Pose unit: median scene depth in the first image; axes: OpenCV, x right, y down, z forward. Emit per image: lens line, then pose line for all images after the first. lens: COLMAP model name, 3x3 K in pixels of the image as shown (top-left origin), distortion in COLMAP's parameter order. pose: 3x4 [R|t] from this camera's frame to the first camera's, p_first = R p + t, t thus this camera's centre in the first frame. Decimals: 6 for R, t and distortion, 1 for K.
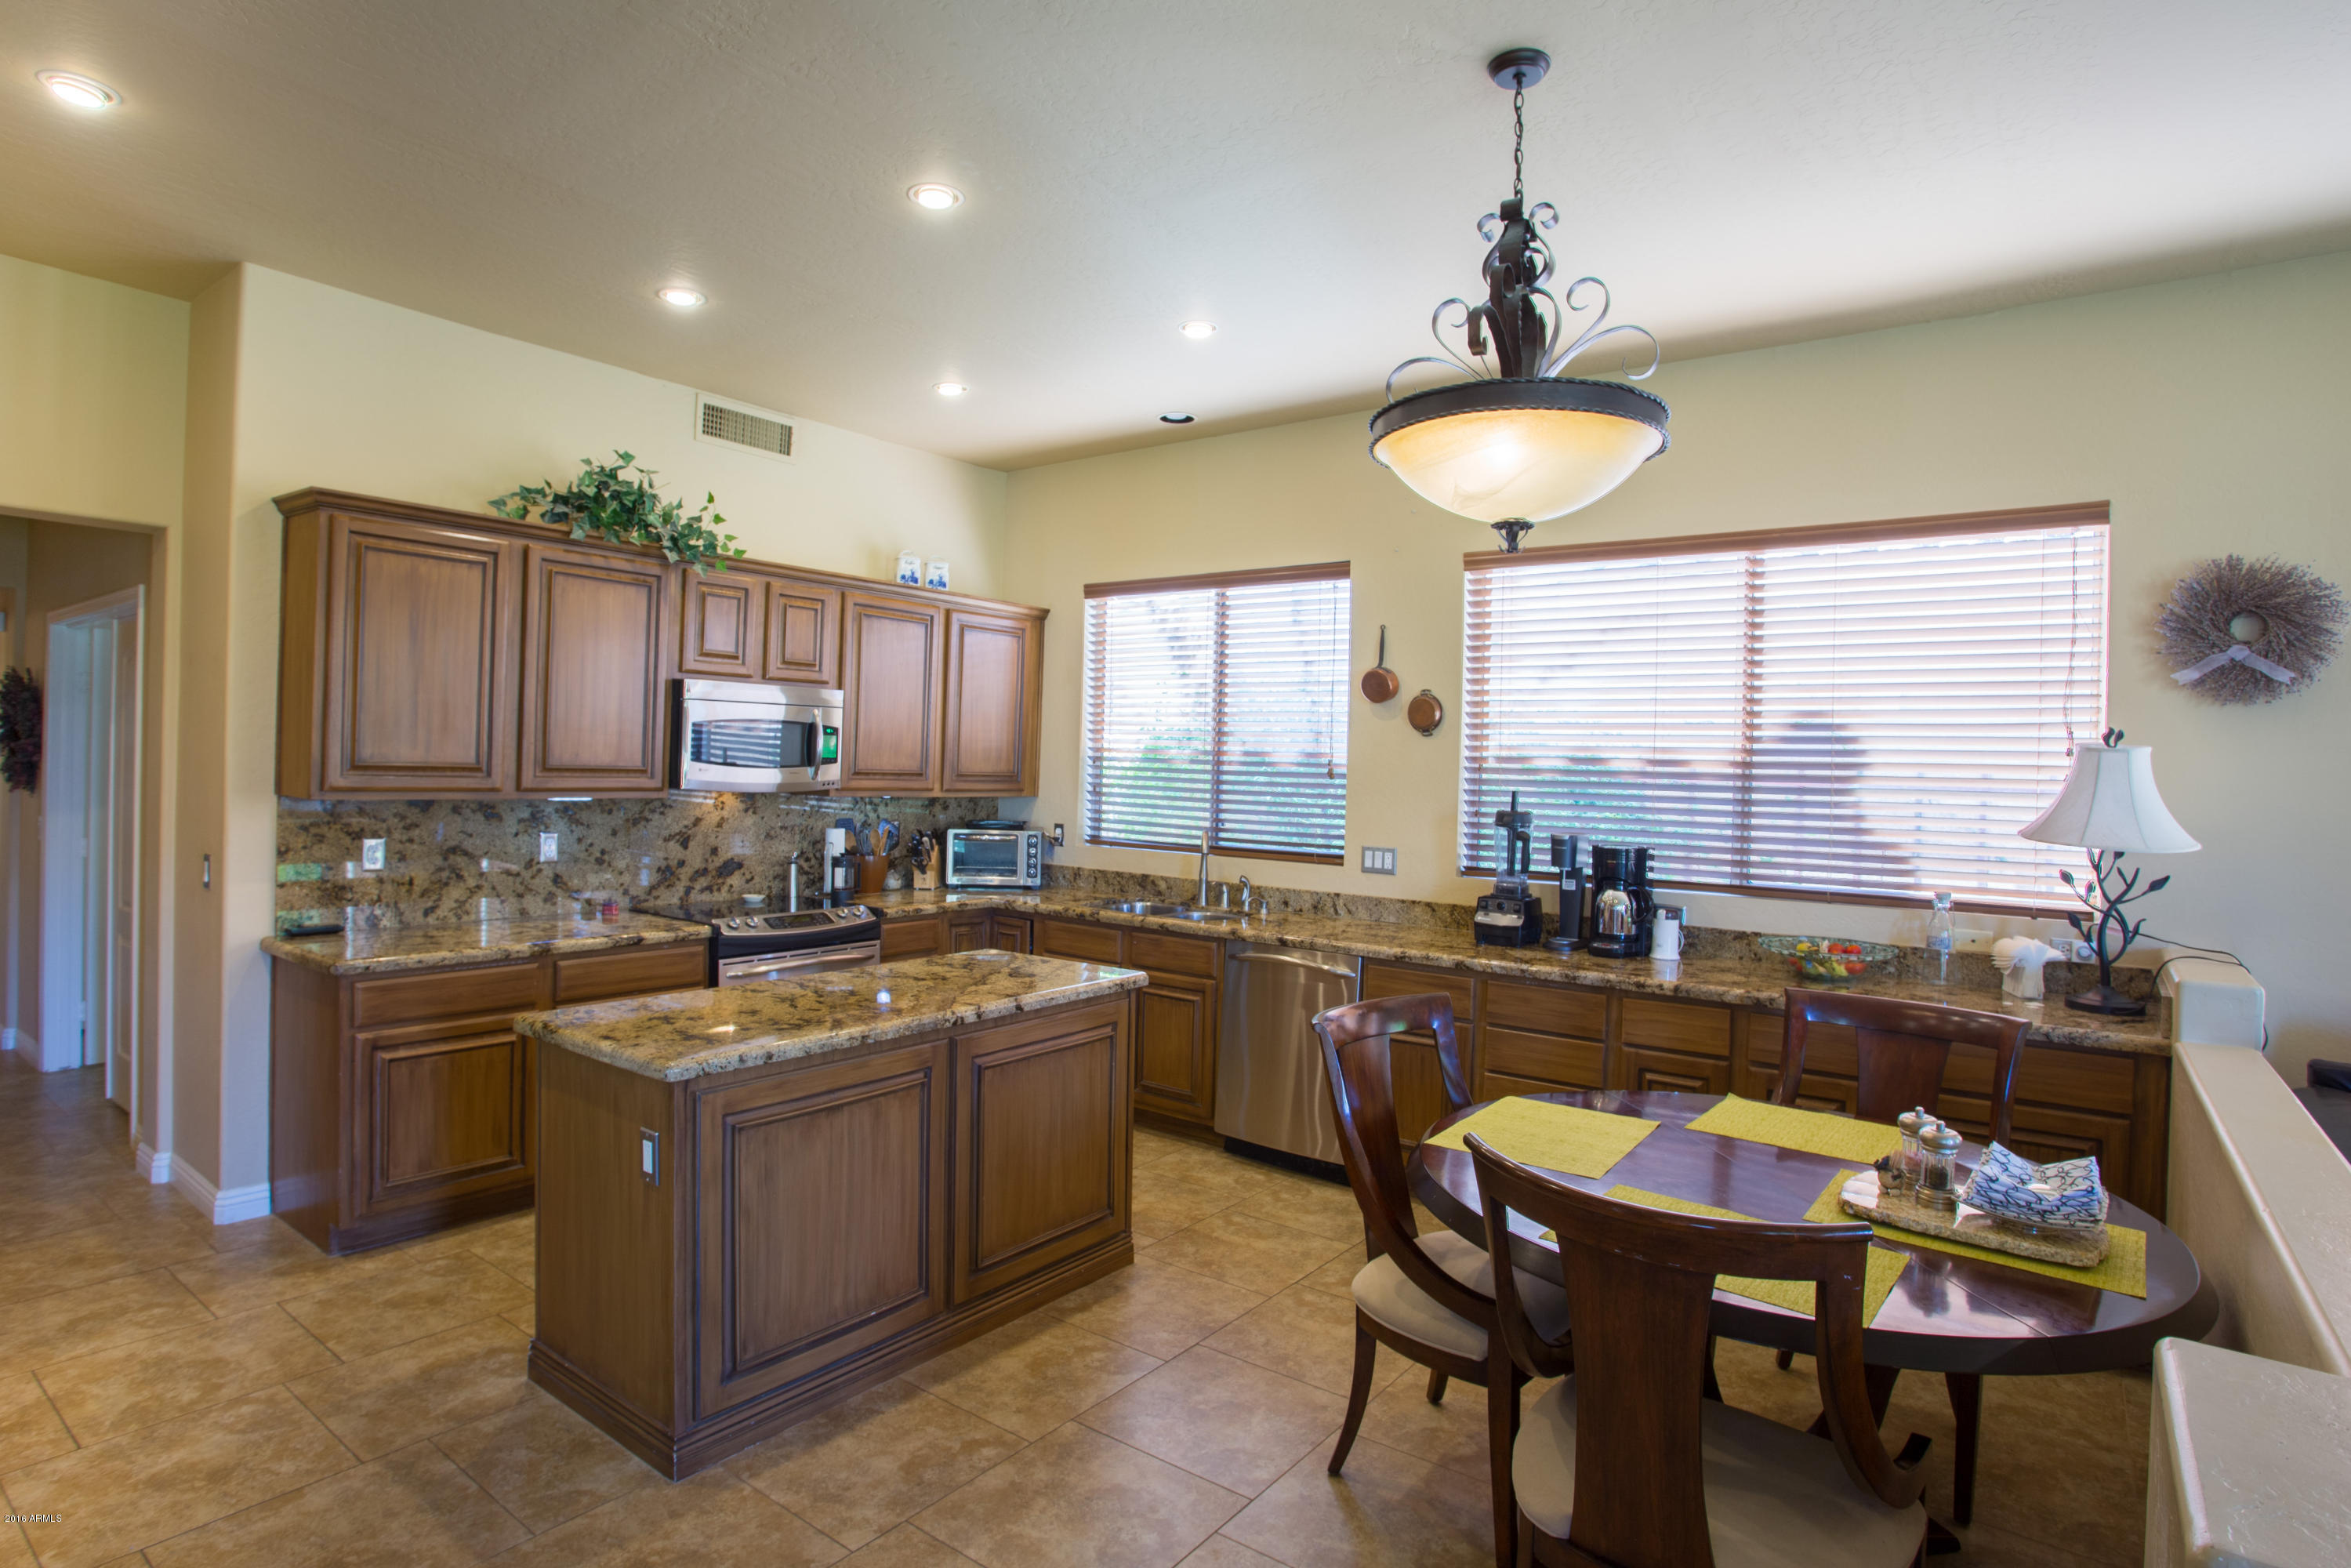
lens RADIAL K [[1220.9, 0, 1124.8], [0, 1220.9, 773.6], [0, 0, 1]] dist [-0.052631, 0.000588]
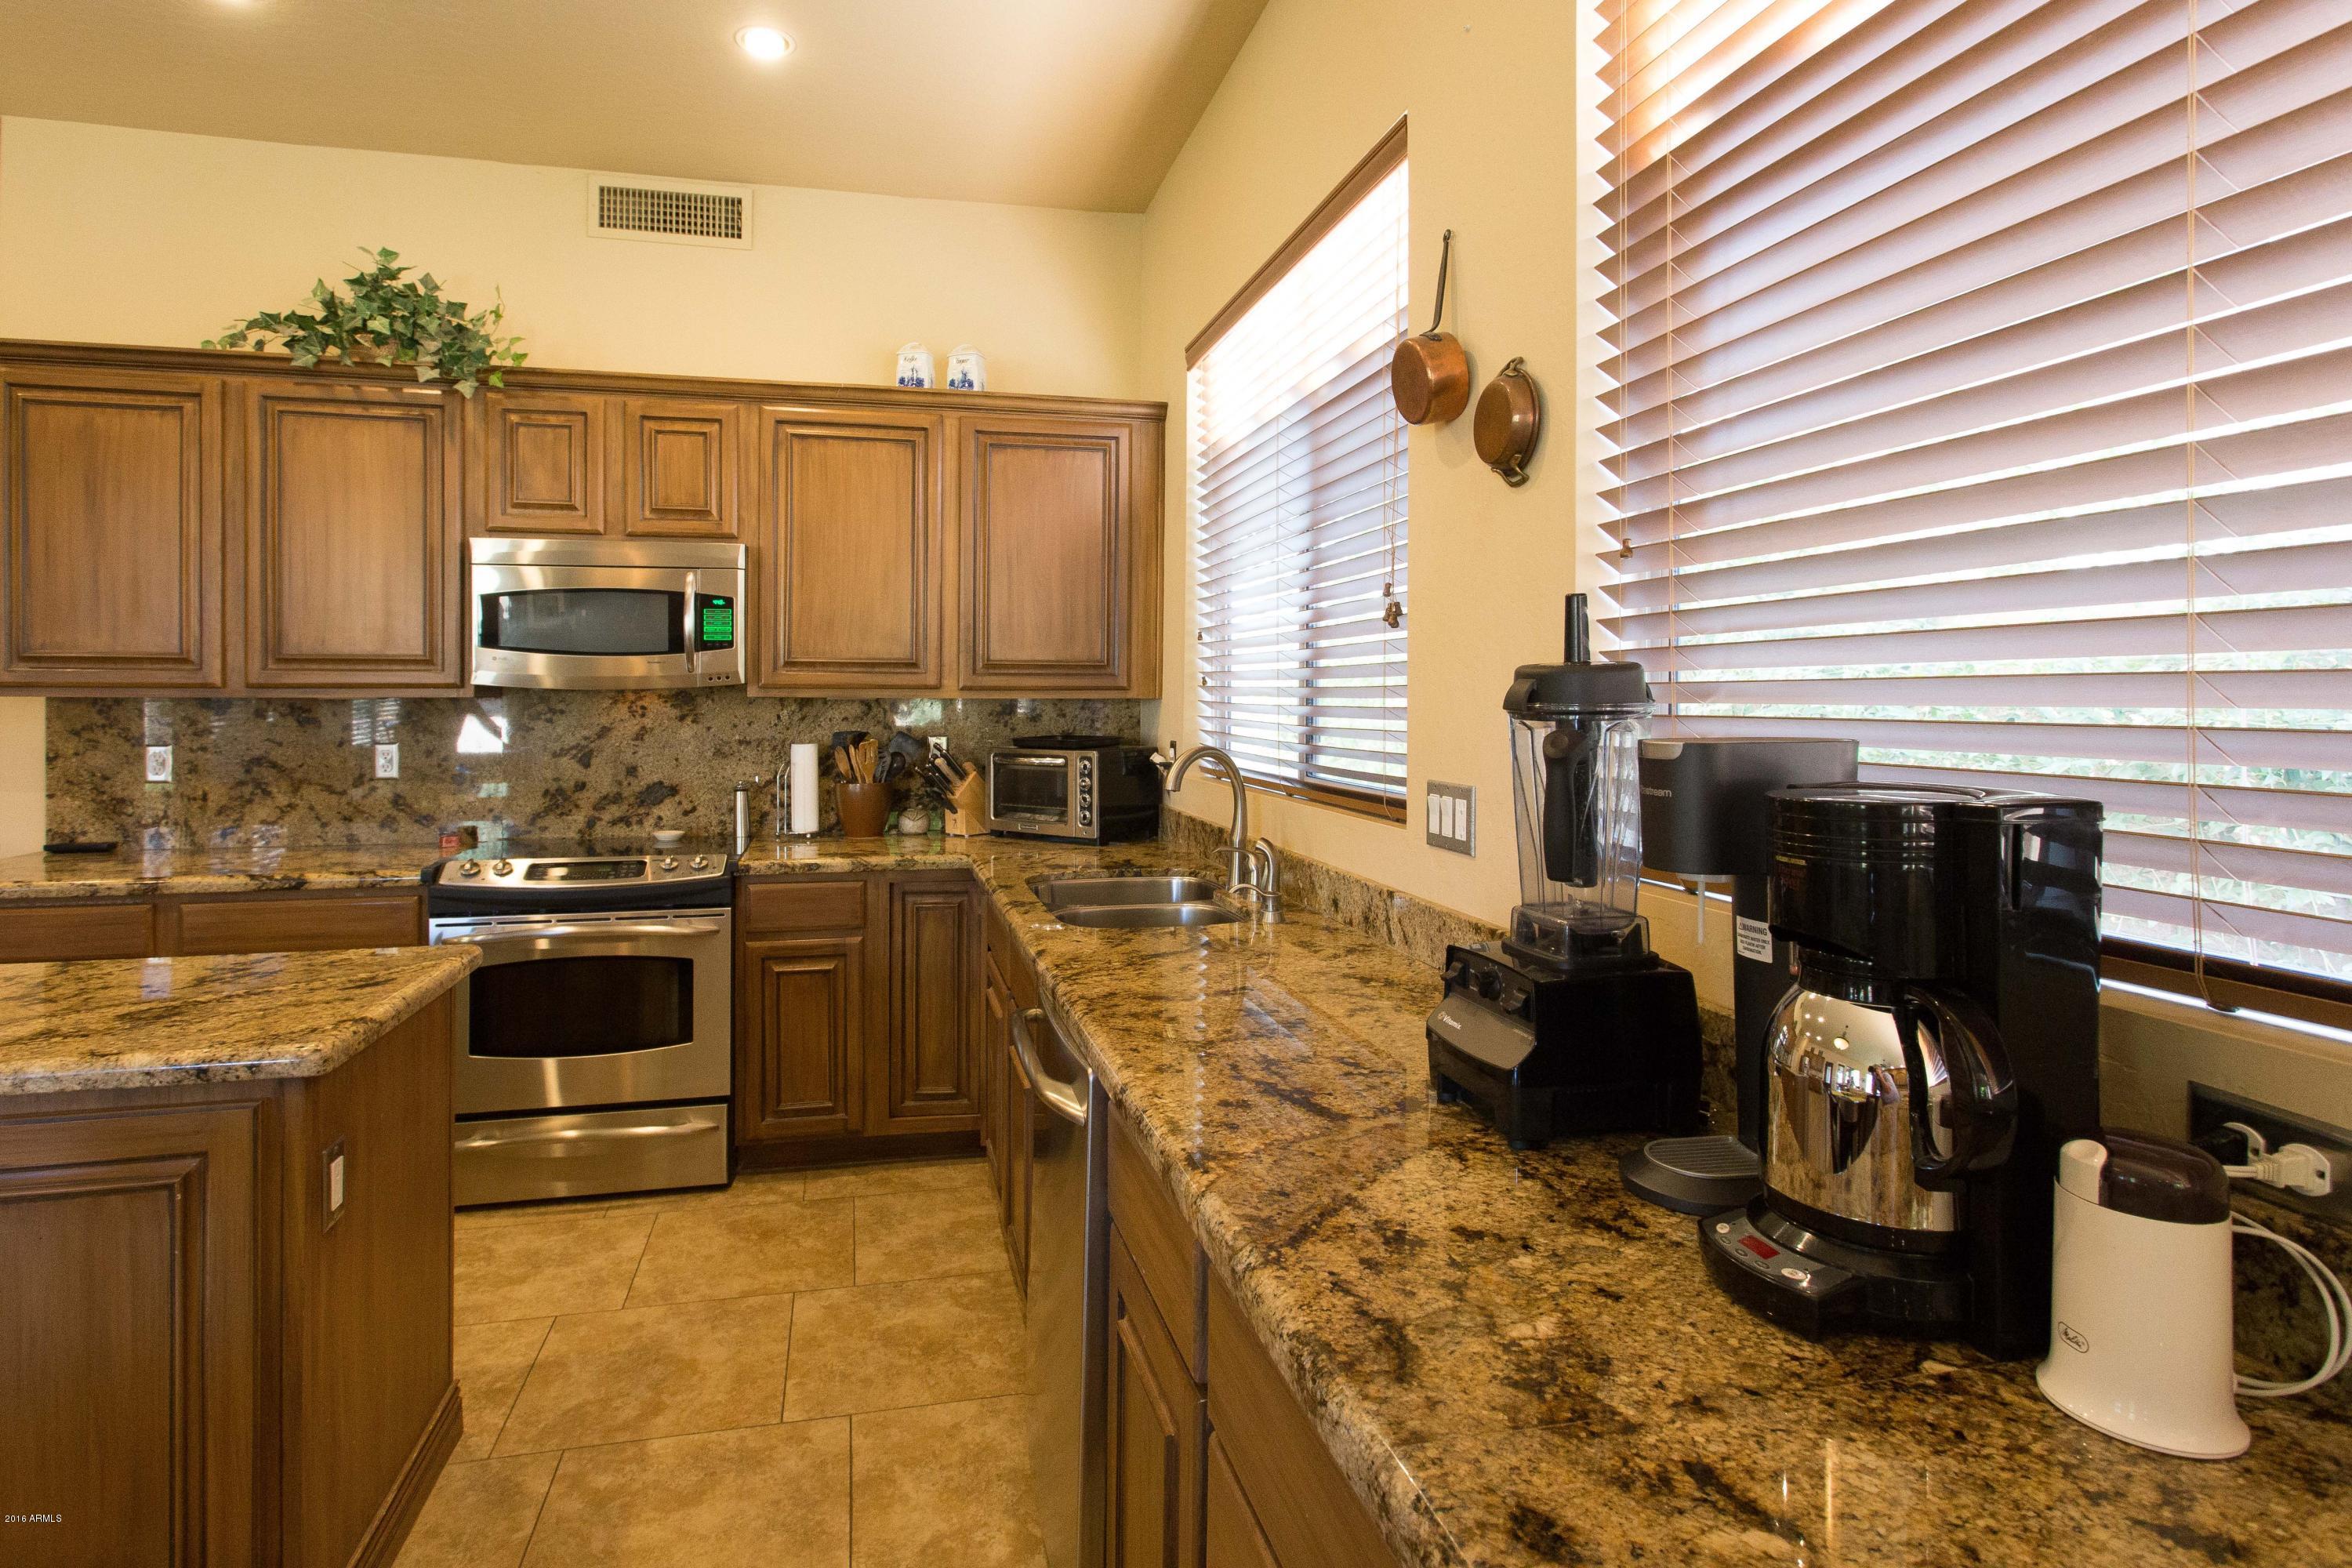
lens RADIAL K [[1161.4, 0, 1125.6], [0, 1161.4, 702.9], [0, 0, 1]] dist [-0.009225, 0.005154]
pose [[0.775632, -0.022229, -0.630793, 0.399994], [0.014107, 0.999741, -0.017885, 0.042441], [0.631027, 0.004974, 0.775745, 0.696377]]
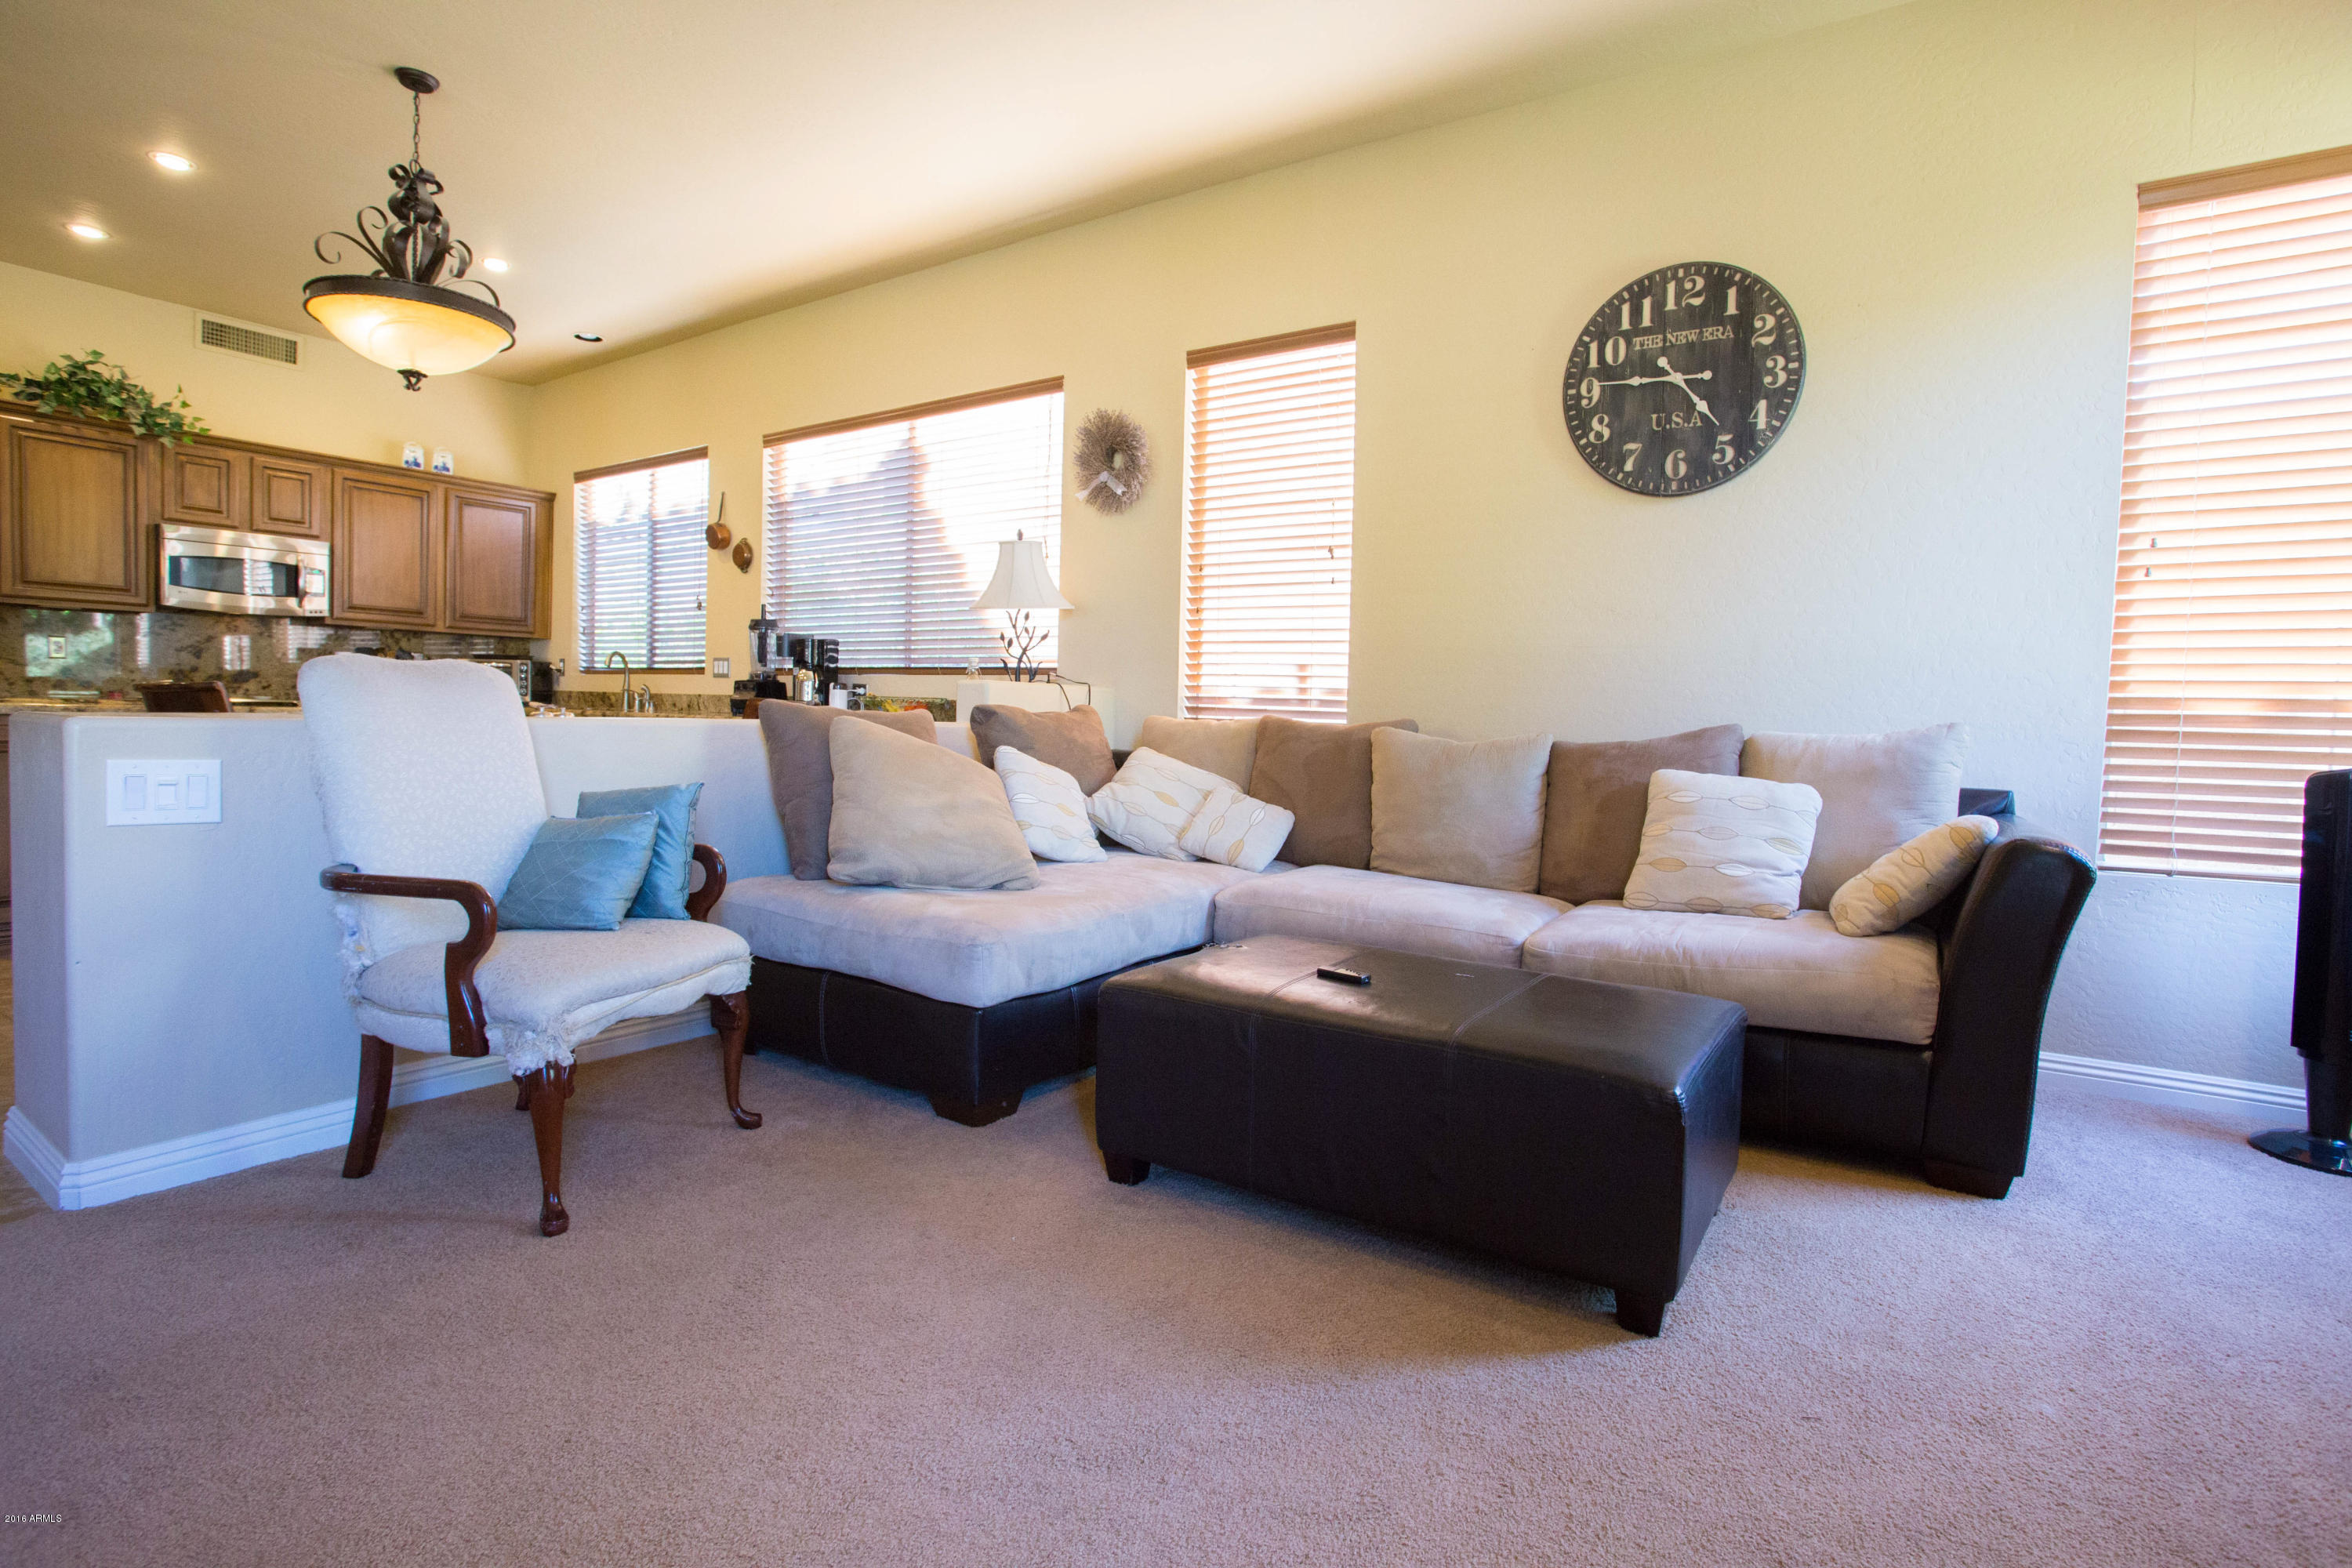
lens RADIAL K [[1161.4, 0, 1111.4], [0, 1161.4, 751.5], [0, 0, 1]] dist [-0.009225, 0.005154]
pose [[0.999744, -0.000612, 0.022630, 0.666027], [0.000039, 0.999679, 0.025320, 0.143560], [-0.022639, -0.025312, 0.999423, -0.321488]]
